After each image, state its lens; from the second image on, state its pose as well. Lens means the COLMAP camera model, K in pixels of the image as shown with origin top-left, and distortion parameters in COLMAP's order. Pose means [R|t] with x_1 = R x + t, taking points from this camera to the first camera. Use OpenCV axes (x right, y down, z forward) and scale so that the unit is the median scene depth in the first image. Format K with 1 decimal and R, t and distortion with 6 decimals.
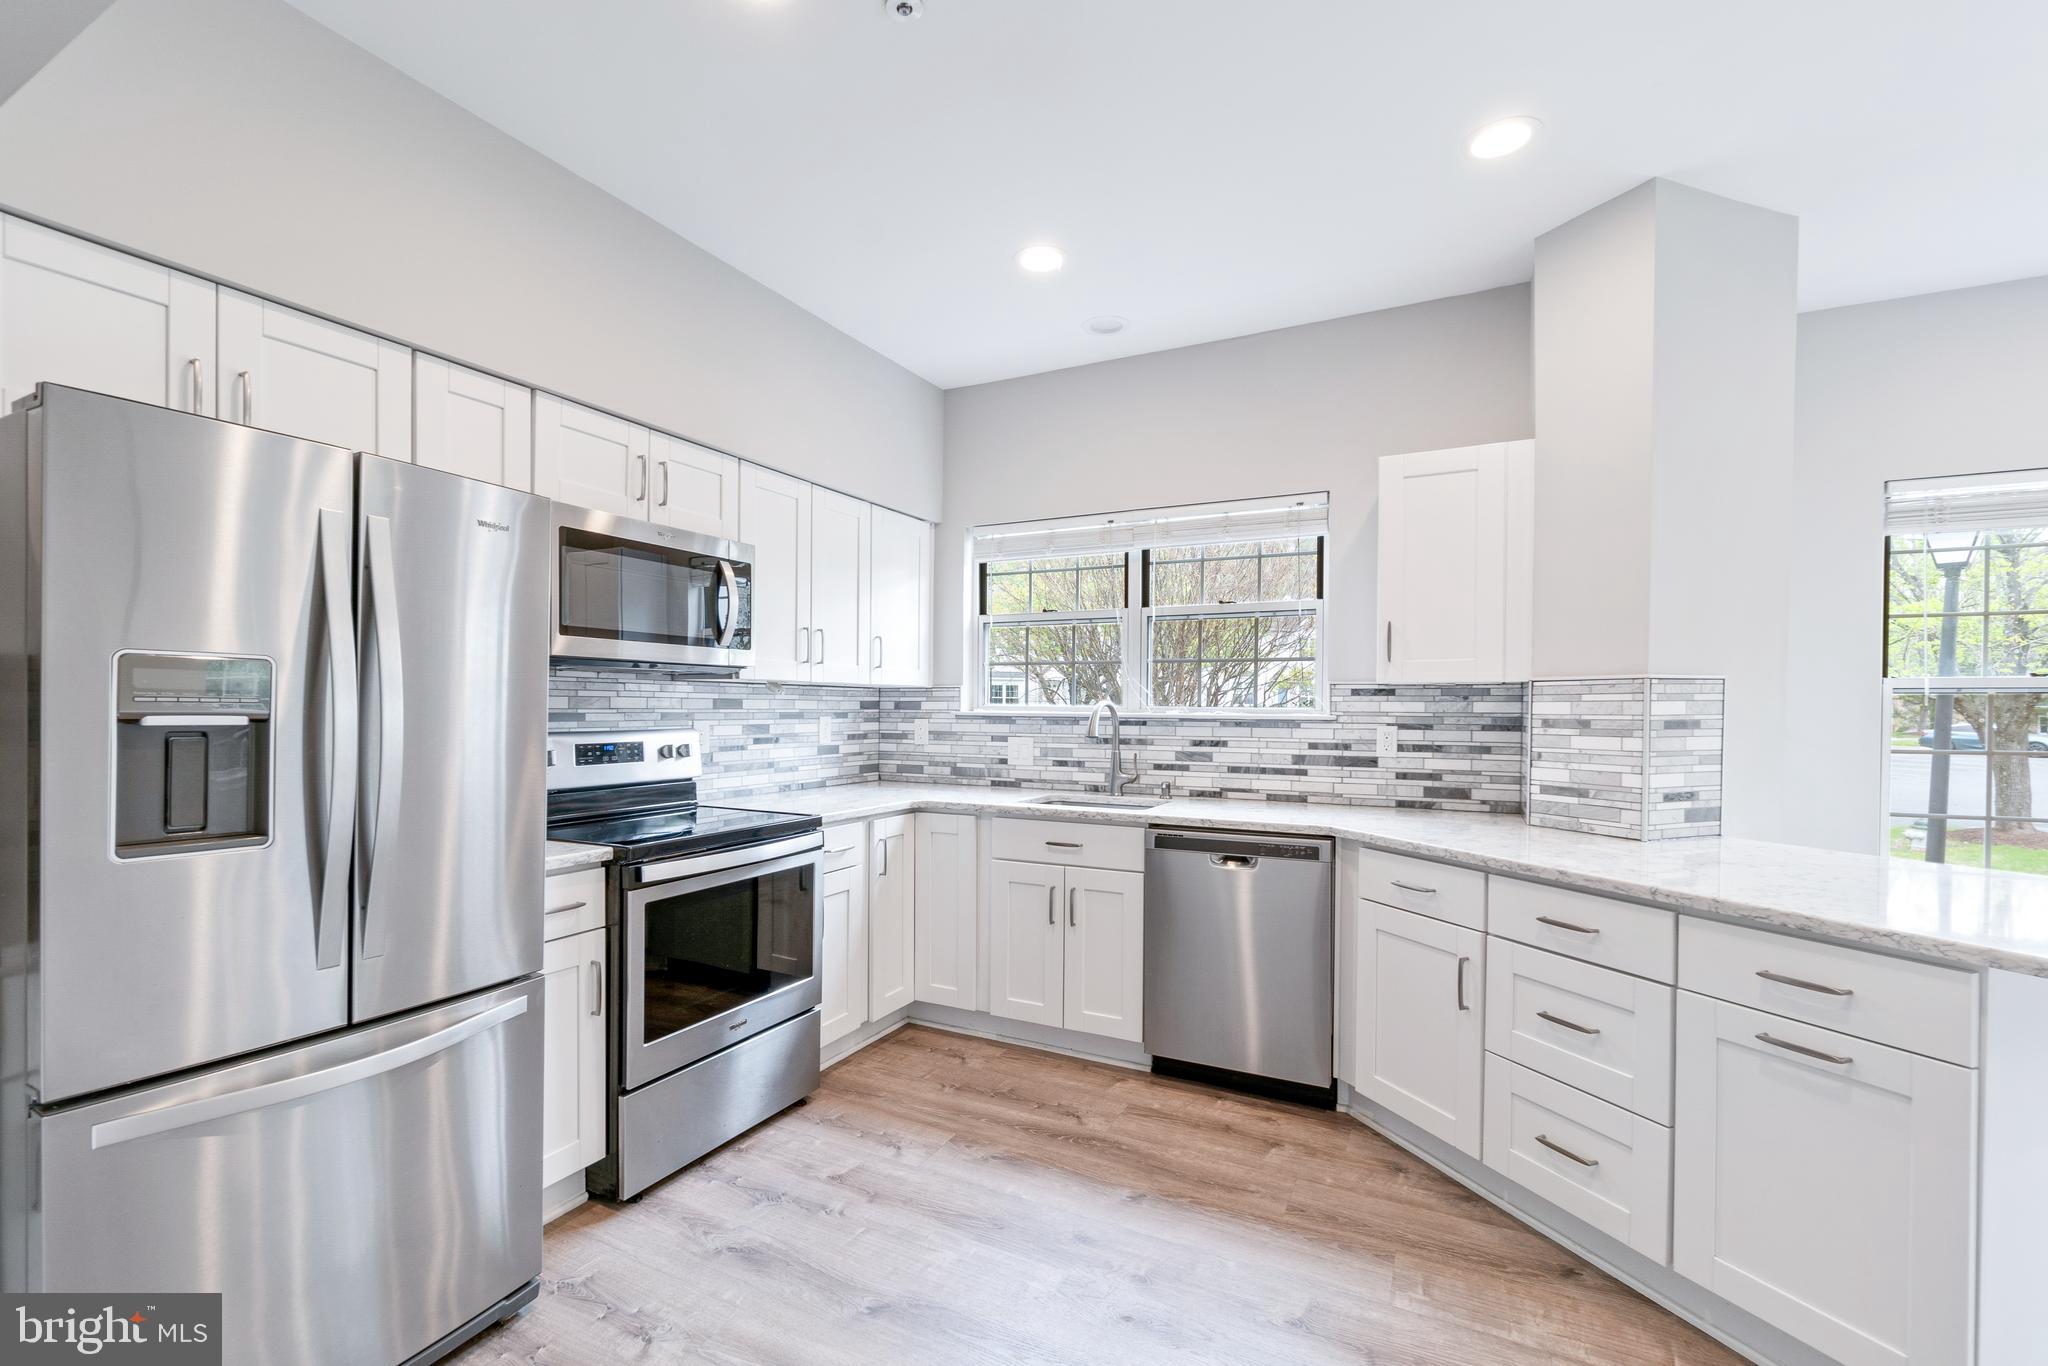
lens RADIAL K [[922.0, 0, 1026.9], [0, 922.0, 690.0], [0, 0, 1]] dist [-0.001245, -0.000281]
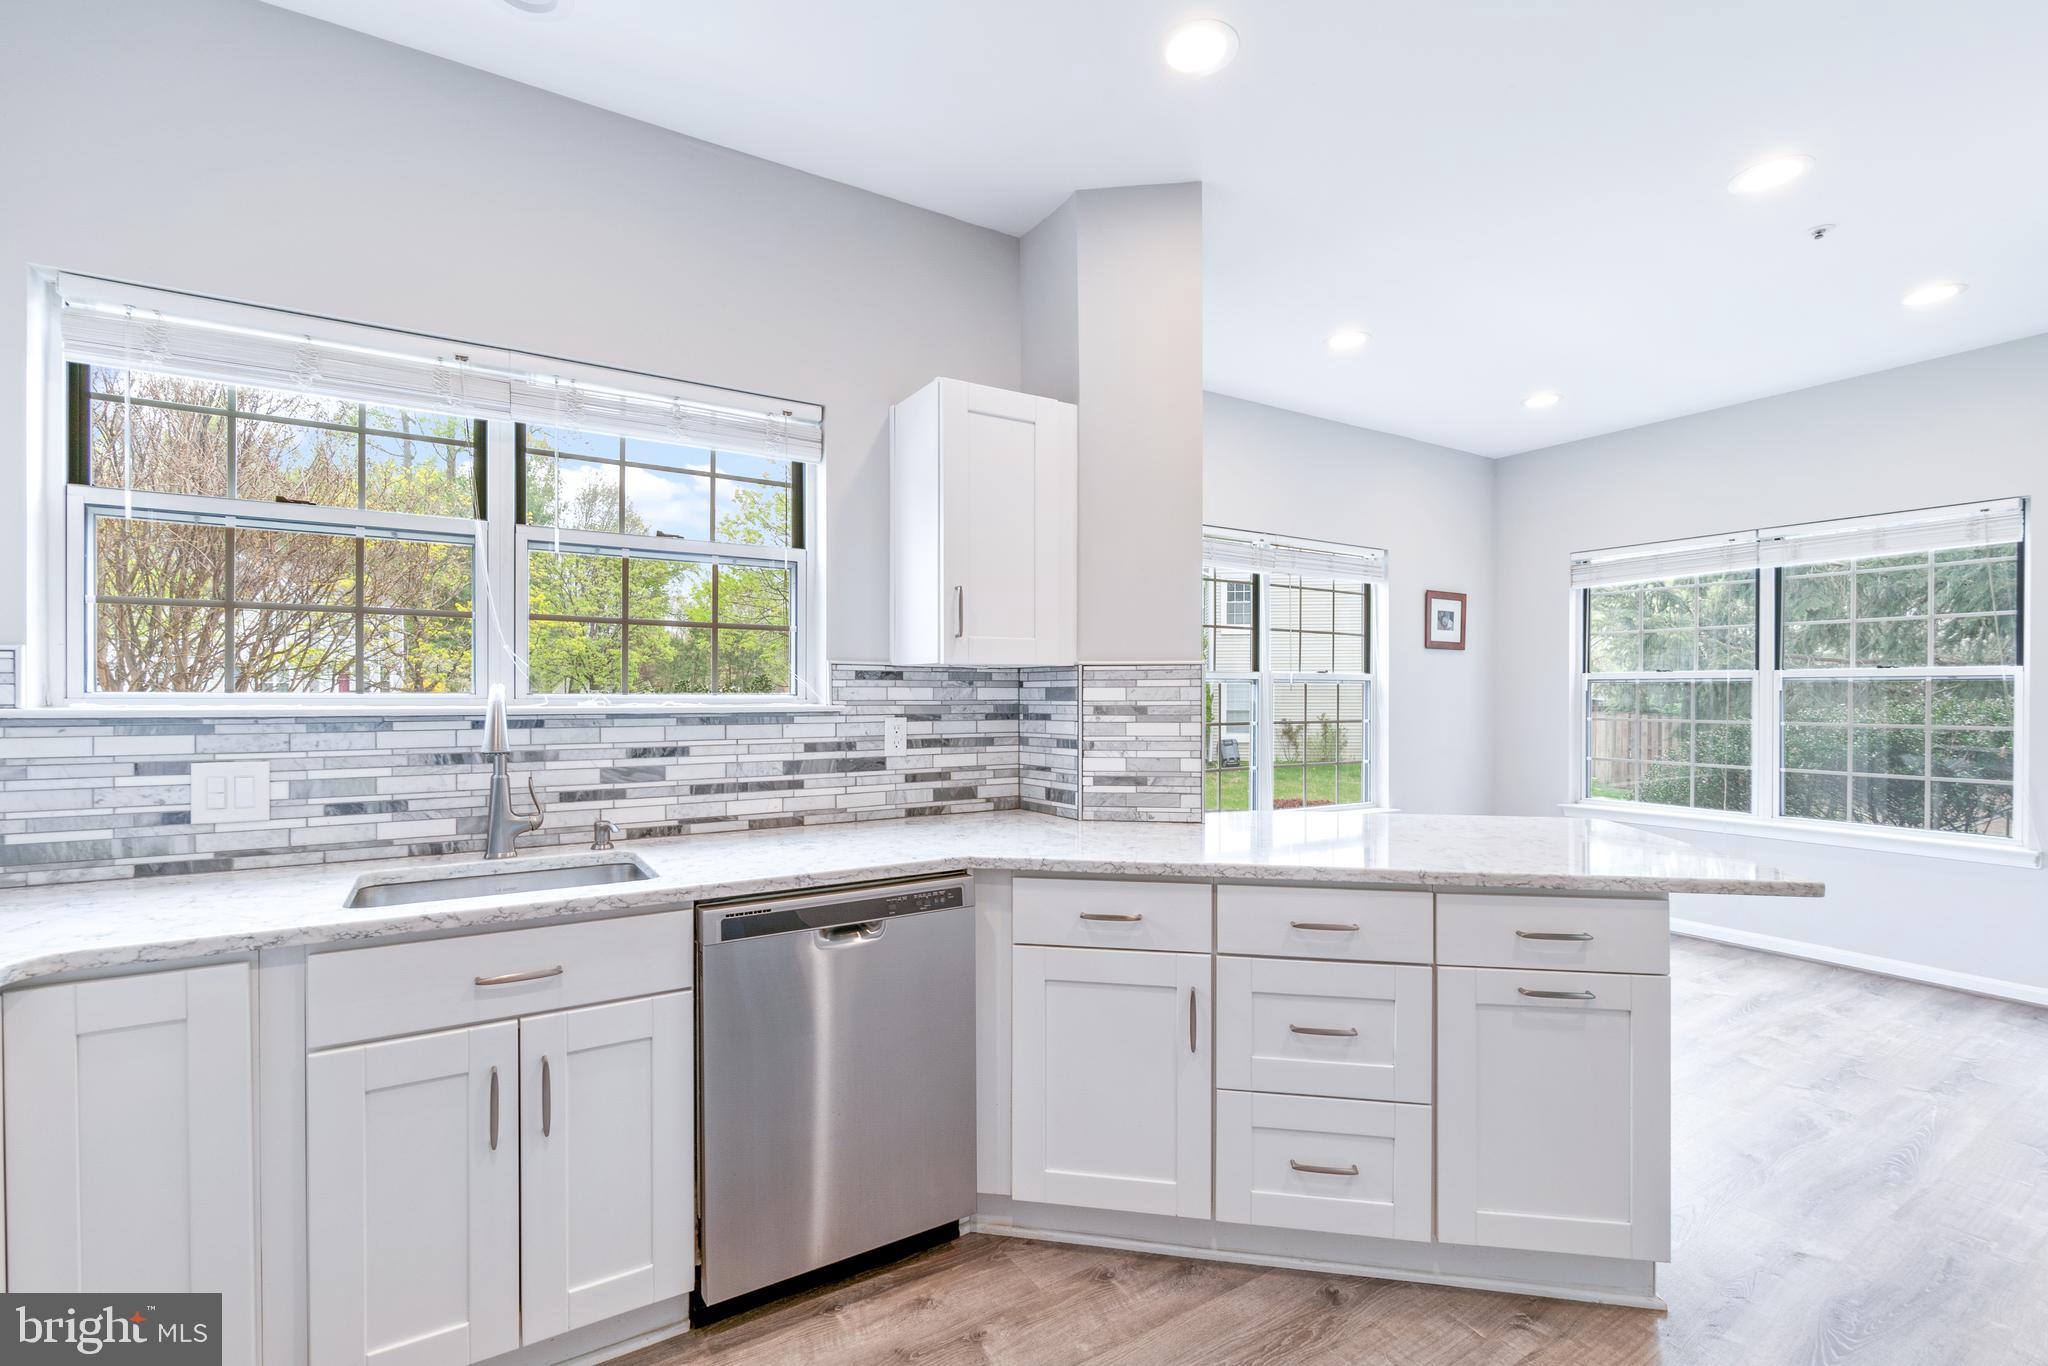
lens RADIAL K [[891.1, 0, 1022.9], [0, 891.1, 689.6], [0, 0, 1]] dist [-0.004325, -0.000606]
pose [[0.518672, 0.000402, 0.854973, -0.218539], [-0.011015, 0.999920, 0.006212, 0.008806], [-0.854902, -0.012640, 0.518635, 0.509735]]
